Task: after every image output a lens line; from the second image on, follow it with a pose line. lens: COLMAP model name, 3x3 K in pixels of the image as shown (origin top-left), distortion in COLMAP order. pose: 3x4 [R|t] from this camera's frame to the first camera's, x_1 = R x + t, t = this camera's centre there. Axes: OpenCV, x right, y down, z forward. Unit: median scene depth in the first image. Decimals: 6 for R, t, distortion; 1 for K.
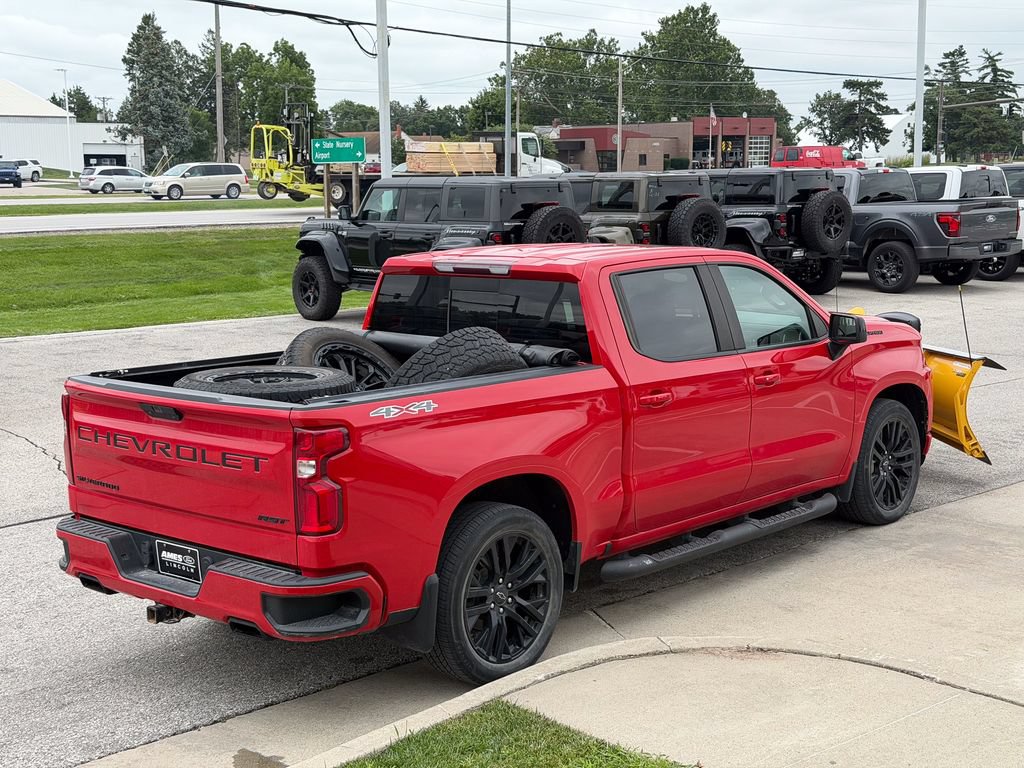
lens RADIAL K [[1495.2, 0, 464.9], [0, 1495.2, 346.4], [0, 0, 1]] dist [0.048361, 0.000000]
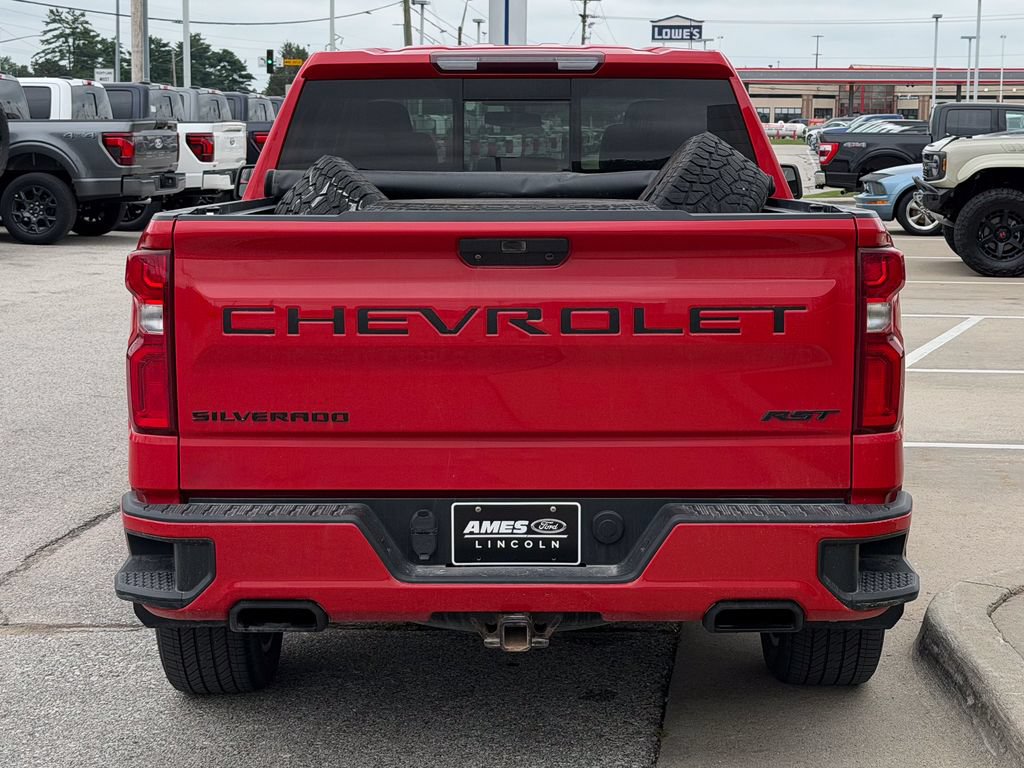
lens RADIAL K [[1954.8, 0, 539.0], [0, 1954.8, 356.0], [0, 0, 1]] dist [0.163868, 0.000000]
pose [[0.732156, -0.053848, 0.679005, -0.418272], [0.061144, 0.998041, 0.013219, 0.045202], [-0.678387, 0.031838, 0.734015, 0.304246]]
